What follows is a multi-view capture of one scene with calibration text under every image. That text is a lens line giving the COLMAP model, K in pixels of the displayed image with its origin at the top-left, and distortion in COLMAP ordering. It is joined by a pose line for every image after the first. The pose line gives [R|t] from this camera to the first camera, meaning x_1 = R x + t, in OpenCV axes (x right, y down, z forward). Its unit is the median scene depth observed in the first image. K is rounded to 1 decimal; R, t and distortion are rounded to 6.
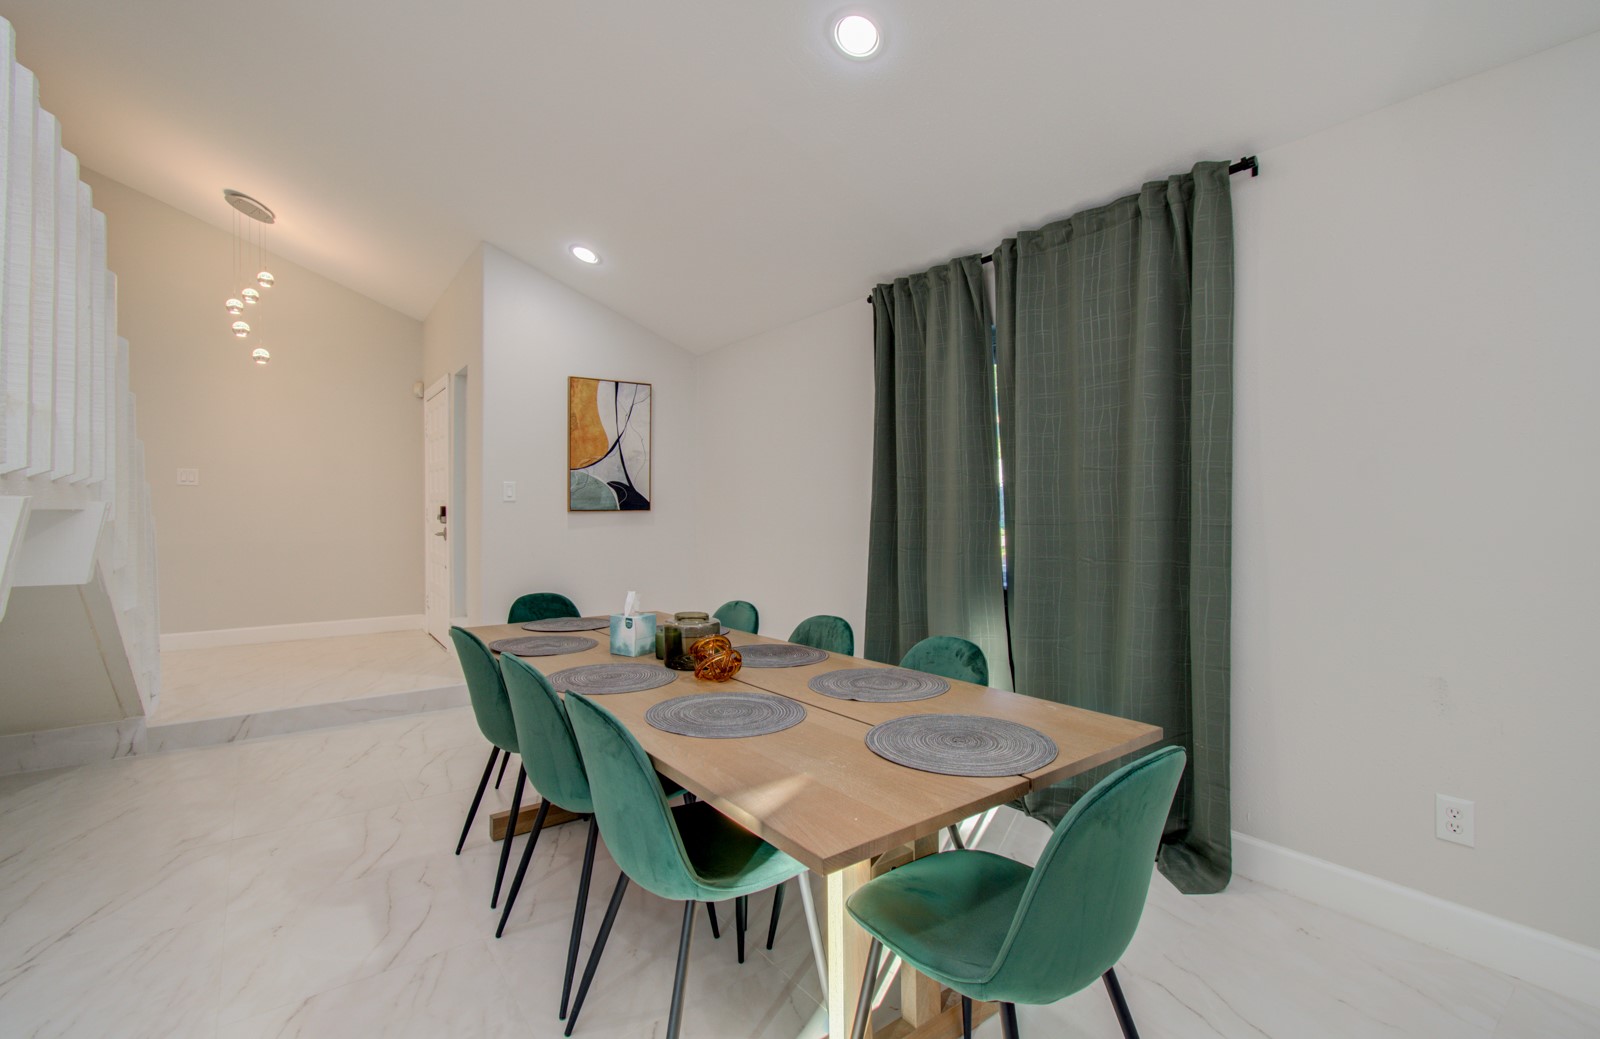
lens RADIAL K [[714.0, 0, 798.2], [0, 714.0, 520.9], [0, 0, 1]] dist [-0.002313, 0.000499]
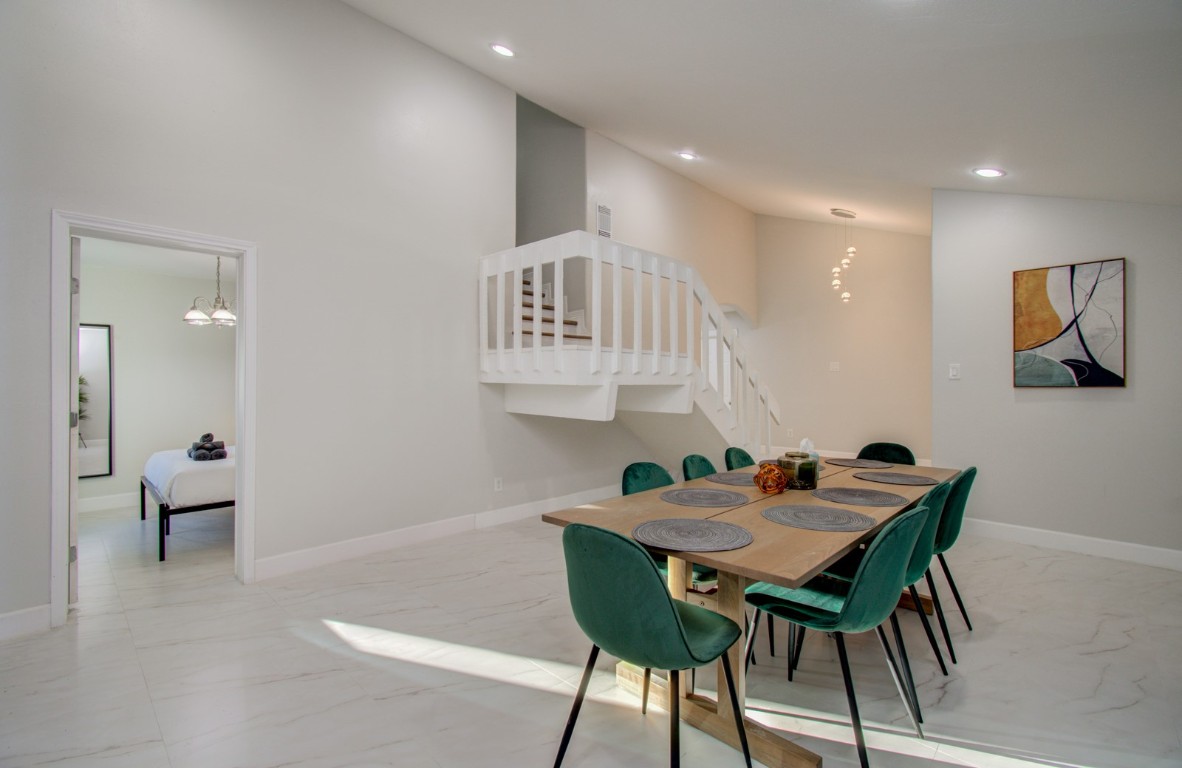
lens RADIAL K [[527.4, 0, 589.7], [0, 527.4, 385.1], [0, 0, 1]] dist [-0.002313, 0.000499]
pose [[0.152309, 0.004996, -0.988320, 0.420343], [-0.020153, 0.999795, 0.001949, -0.004420], [0.988127, 0.019621, 0.152378, 0.180942]]
